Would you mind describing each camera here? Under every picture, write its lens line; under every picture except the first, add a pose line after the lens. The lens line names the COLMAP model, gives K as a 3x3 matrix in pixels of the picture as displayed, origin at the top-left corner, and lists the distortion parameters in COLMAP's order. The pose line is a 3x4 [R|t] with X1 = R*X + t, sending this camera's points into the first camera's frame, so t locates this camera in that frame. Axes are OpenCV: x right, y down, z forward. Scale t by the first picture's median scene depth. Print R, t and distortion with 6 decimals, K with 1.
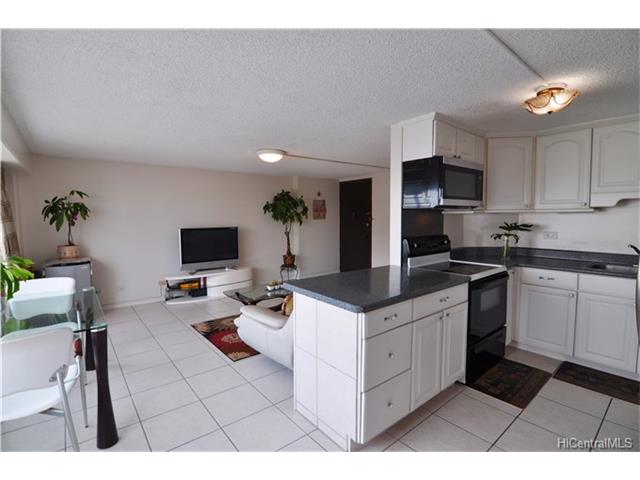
lens RADIAL K [[308.2, 0, 320.0], [0, 308.2, 240.0], [0, 0, 1]] dist [-0.001399, -0.015562]
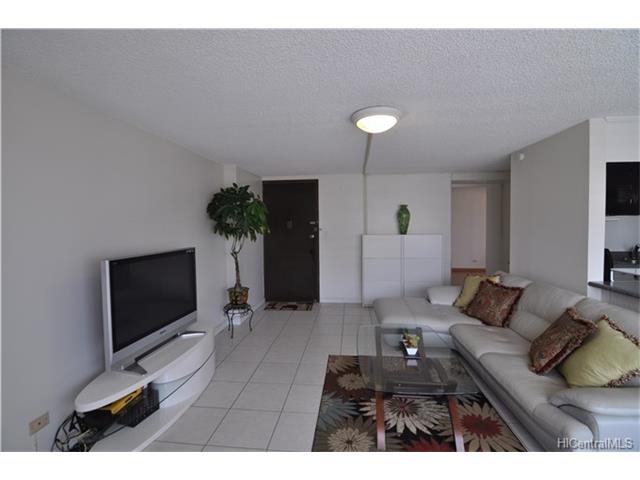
lens RADIAL K [[308.2, 0, 320.0], [0, 308.2, 240.0], [0, 0, 1]] dist [-0.001399, -0.015562]
pose [[0.711403, -0.034486, 0.701938, -0.665495], [0.058348, 0.998245, -0.010091, -0.052340], [-0.700358, 0.048135, 0.712167, 0.691614]]
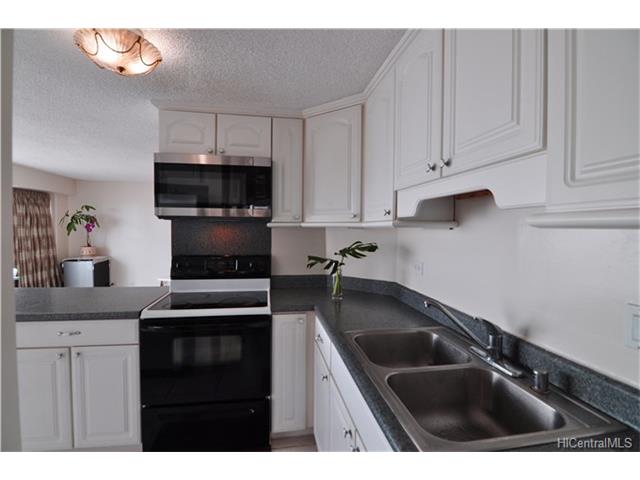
lens RADIAL K [[308.2, 0, 320.0], [0, 308.2, 240.0], [0, 0, 1]] dist [-0.001399, -0.015562]
pose [[0.866914, 0.034759, -0.497245, 0.755306], [-0.049772, 0.998616, -0.016969, -0.039289], [0.495967, 0.039459, 0.867444, 0.347134]]
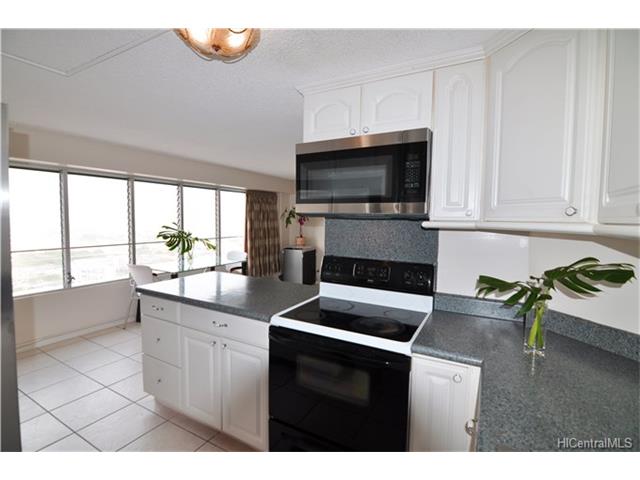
lens RADIAL K [[308.2, 0, 320.0], [0, 308.2, 240.0], [0, 0, 1]] dist [-0.001399, -0.015562]
pose [[0.370930, 0.079085, -0.925287, 0.714898], [-0.082503, 0.995234, 0.051990, -0.060999], [0.924989, 0.057054, 0.375687, 0.508741]]
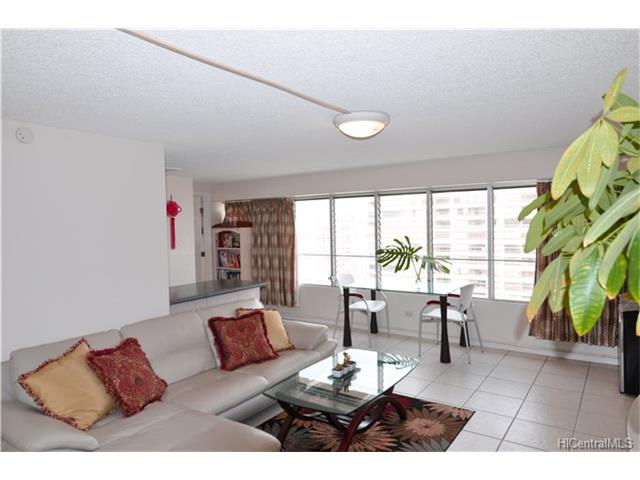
lens RADIAL K [[445.4, 0, 320.0], [0, 445.4, 240.0], [0, 0, 1]] dist [0.002542, 0.000739]
pose [[-0.959138, 0.039846, -0.280119, 0.119053], [0.008722, 0.993727, 0.111489, -0.172736], [0.282804, 0.104491, -0.953469, 1.735200]]
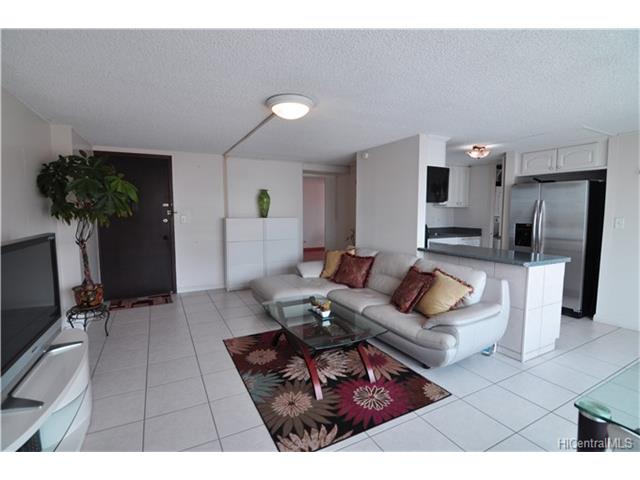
lens RADIAL K [[308.2, 0, 320.0], [0, 308.2, 240.0], [0, 0, 1]] dist [-0.001399, -0.015562]
pose [[0.199812, -0.087067, 0.975958, -0.791962], [0.072558, 0.994624, 0.073877, -0.053103], [-0.977144, 0.056052, 0.205055, 0.851215]]
